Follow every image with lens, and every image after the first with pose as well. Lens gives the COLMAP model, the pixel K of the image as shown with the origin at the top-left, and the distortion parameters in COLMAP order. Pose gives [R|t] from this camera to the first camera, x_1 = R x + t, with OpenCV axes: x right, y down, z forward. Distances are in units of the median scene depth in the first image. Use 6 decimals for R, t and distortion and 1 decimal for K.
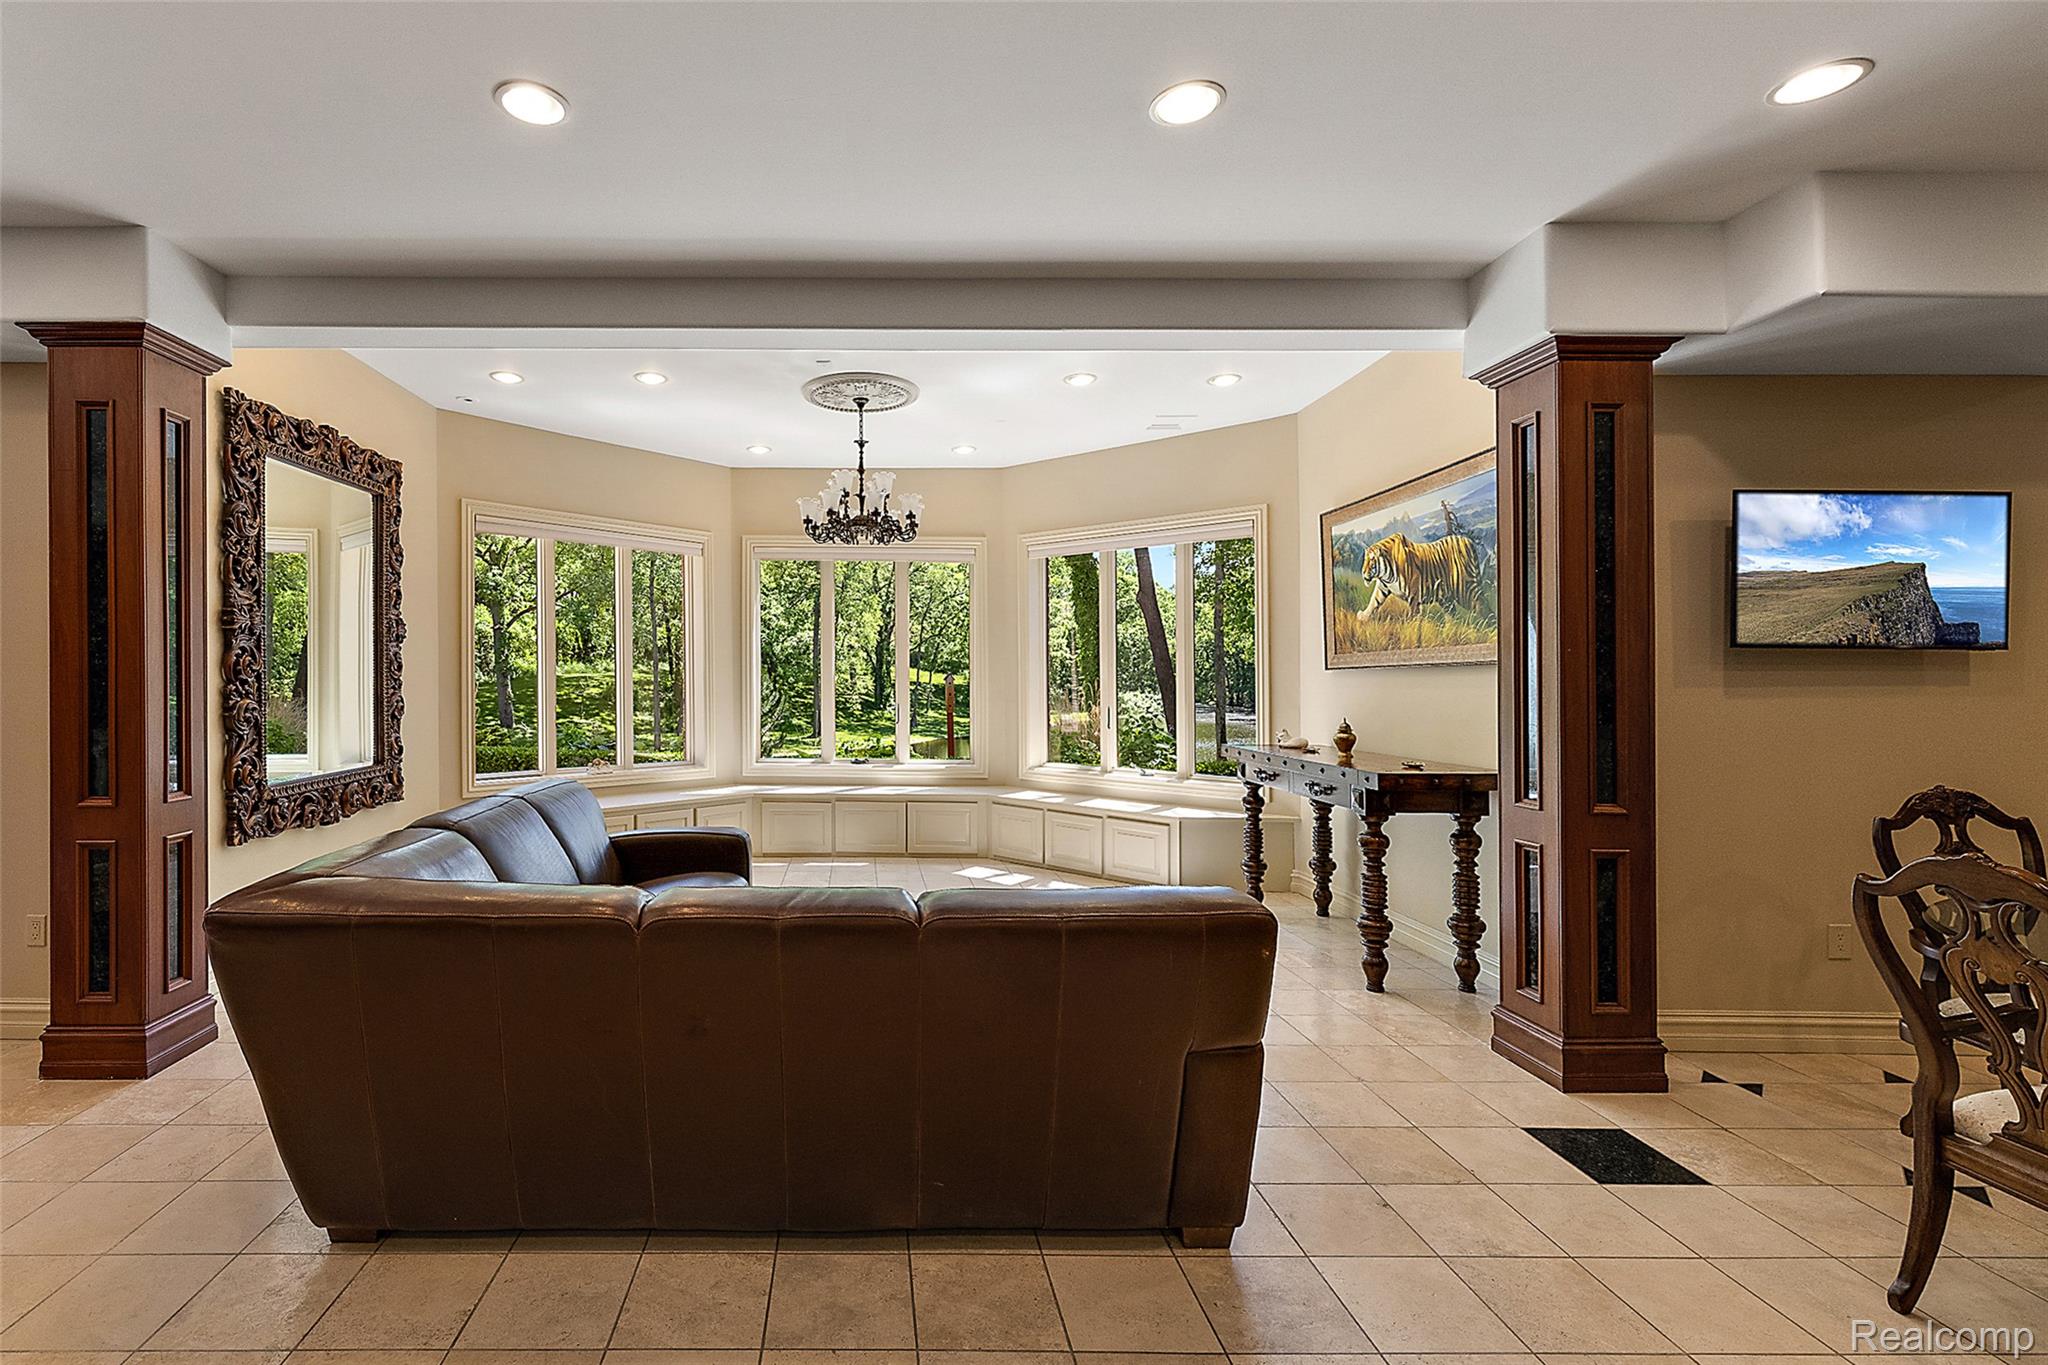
lens RADIAL K [[922.0, 0, 893.1], [0, 922.0, 674.5], [0, 0, 1]] dist [0.002189, 0.000525]
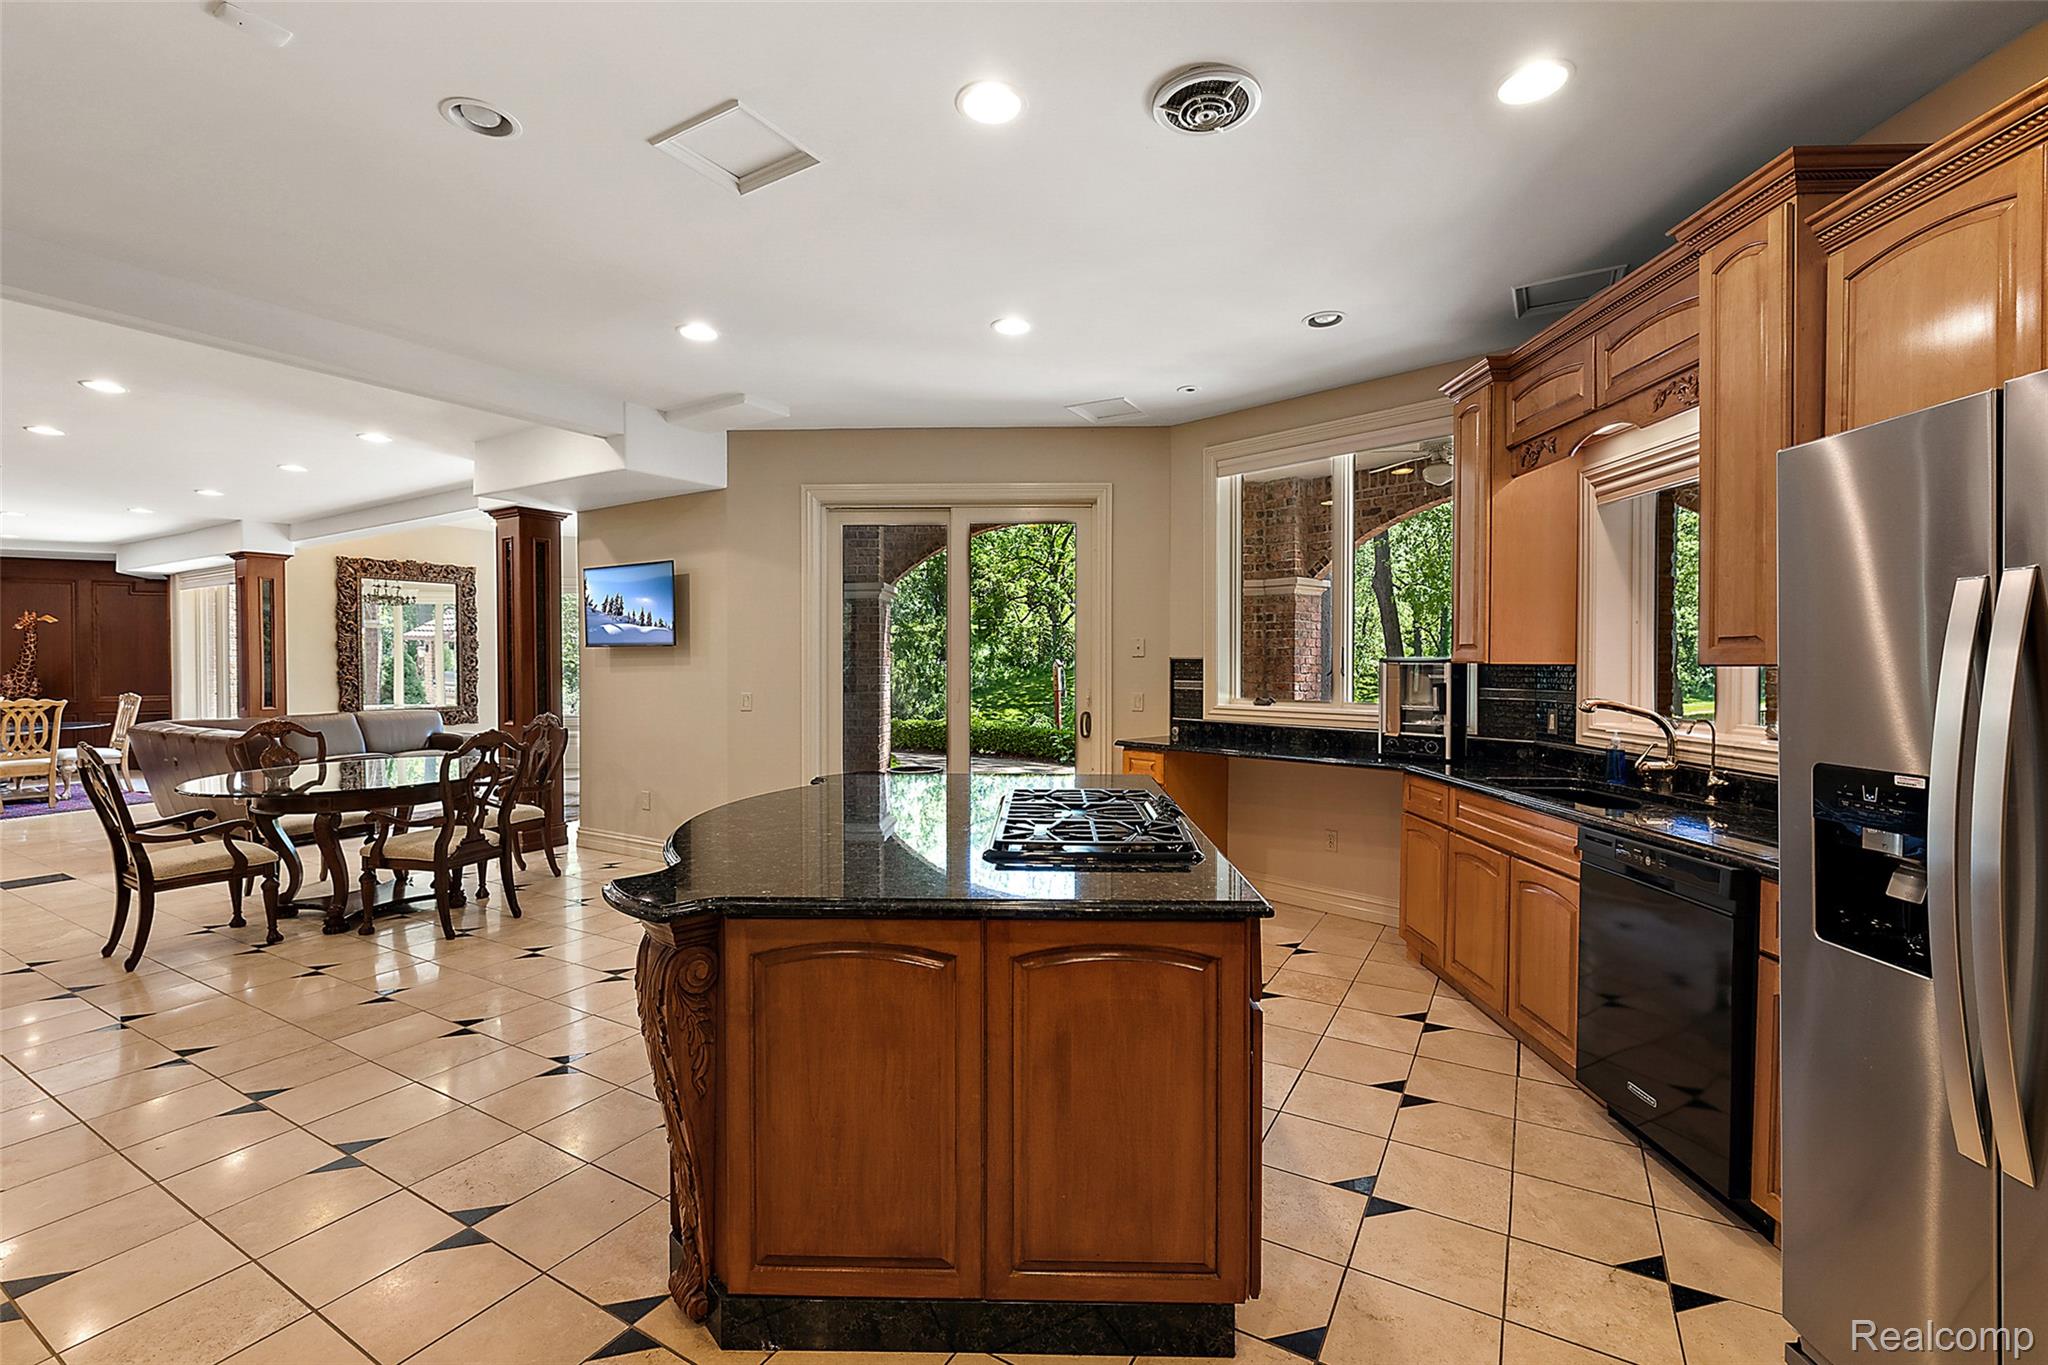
lens RADIAL K [[879.0, 0, 1031.3], [0, 879.0, 668.5], [0, 0, 1]] dist [0.001526, 0.001376]
pose [[0.849436, -0.006368, -0.527654, 2.167366], [0.011774, 0.999907, 0.006885, 0.012833], [0.527561, -0.012061, 0.849432, -0.076003]]
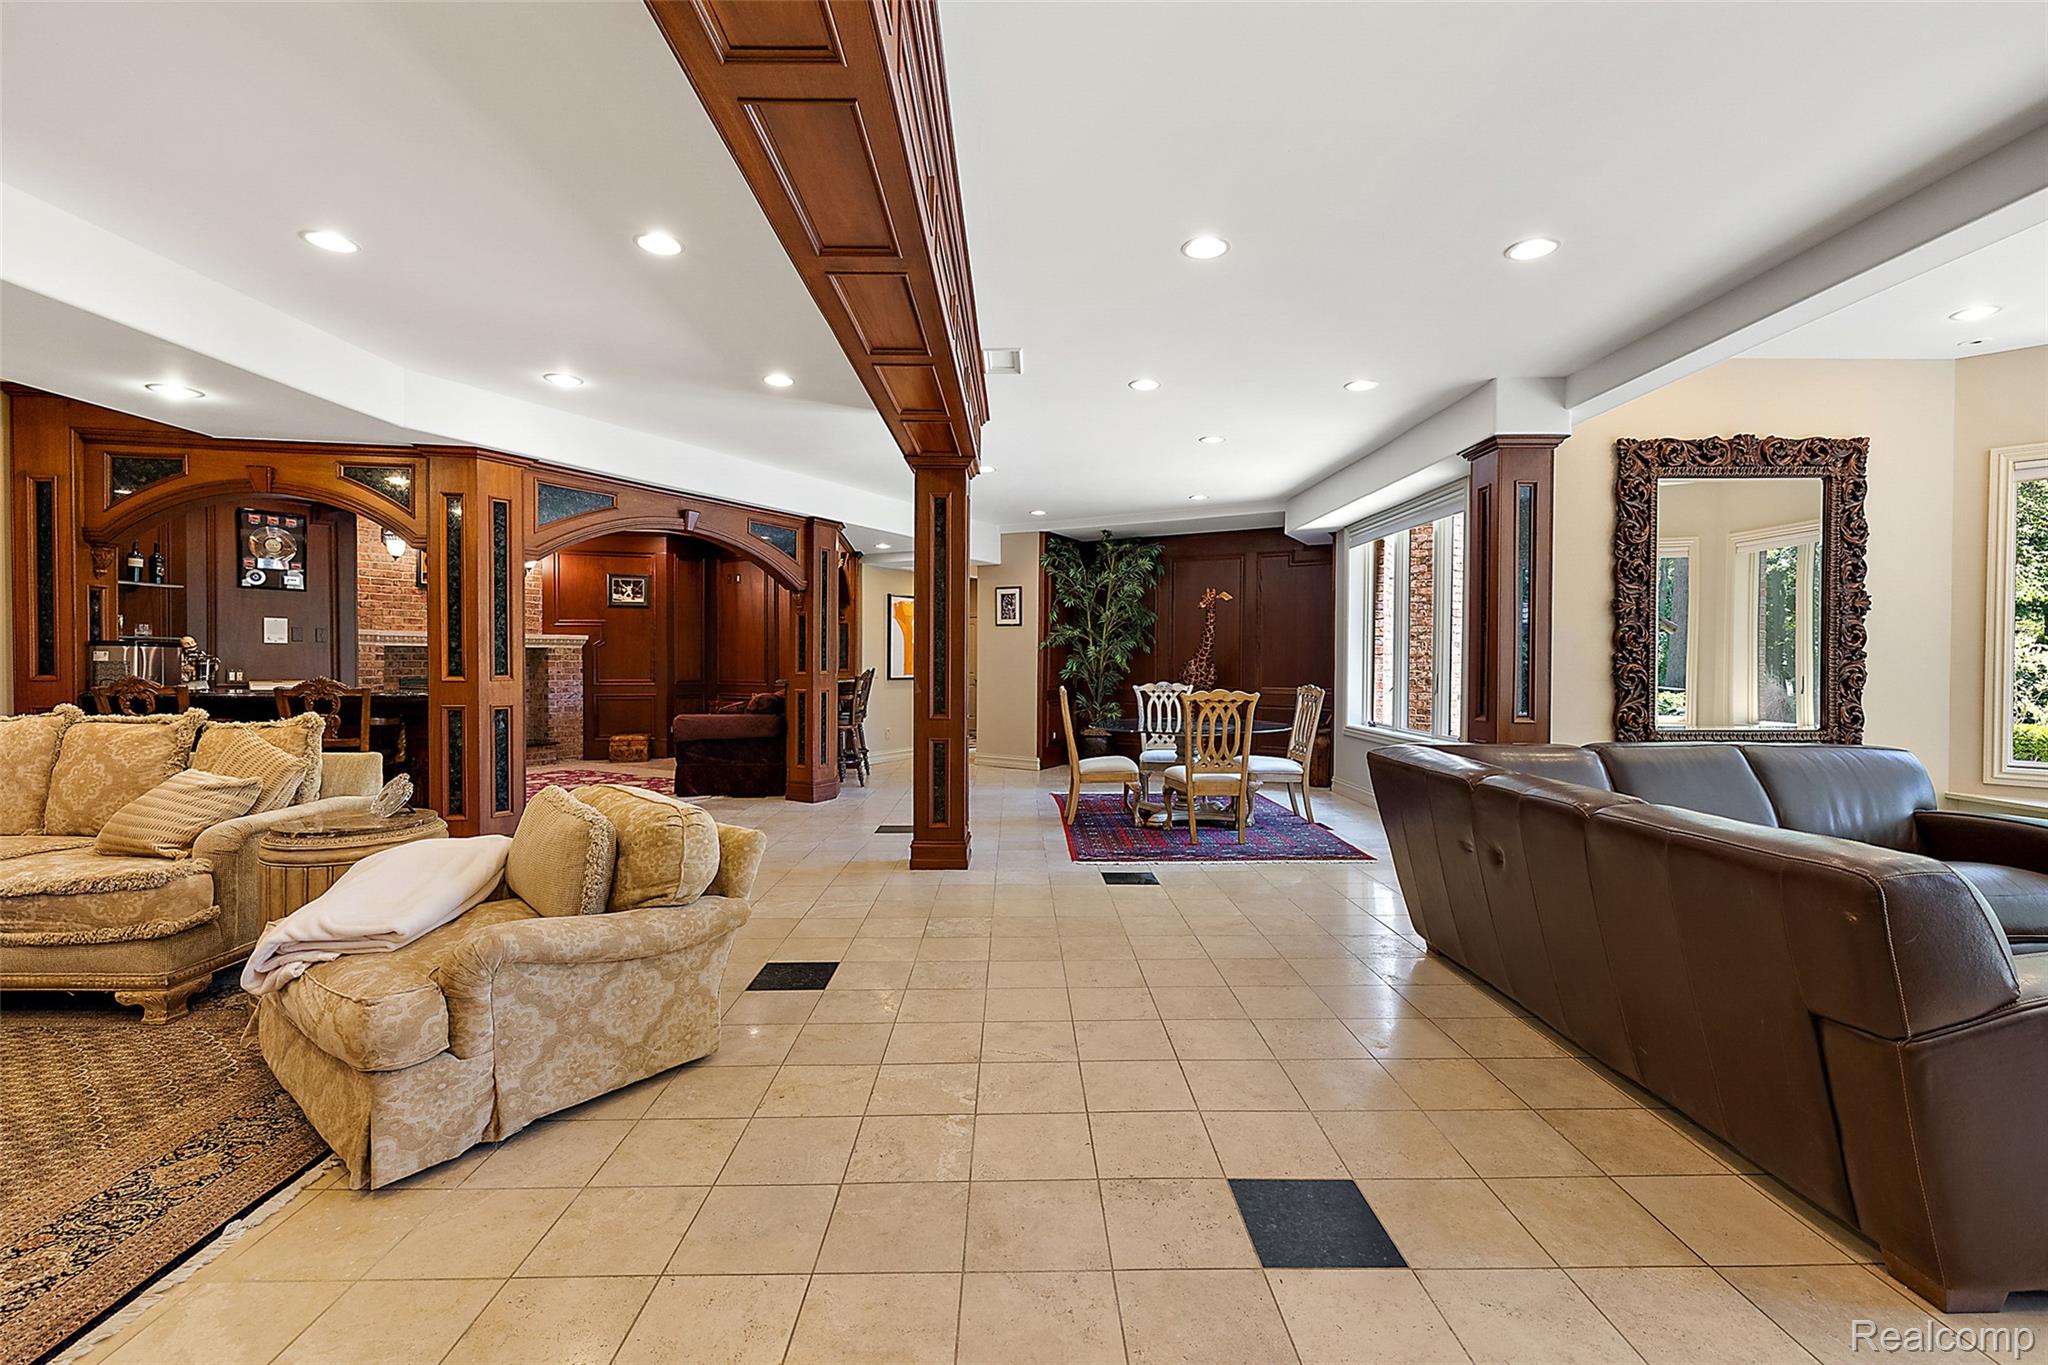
lens RADIAL K [[879.0, 0, 1025.6], [0, 879.0, 667.1], [0, 0, 1]] dist [0.001526, 0.001376]
pose [[-0.007130, -0.000690, -0.999974, 0.596554], [-0.001081, 0.999999, -0.000683, 0.033321], [0.999974, 0.001076, -0.007131, 0.112925]]
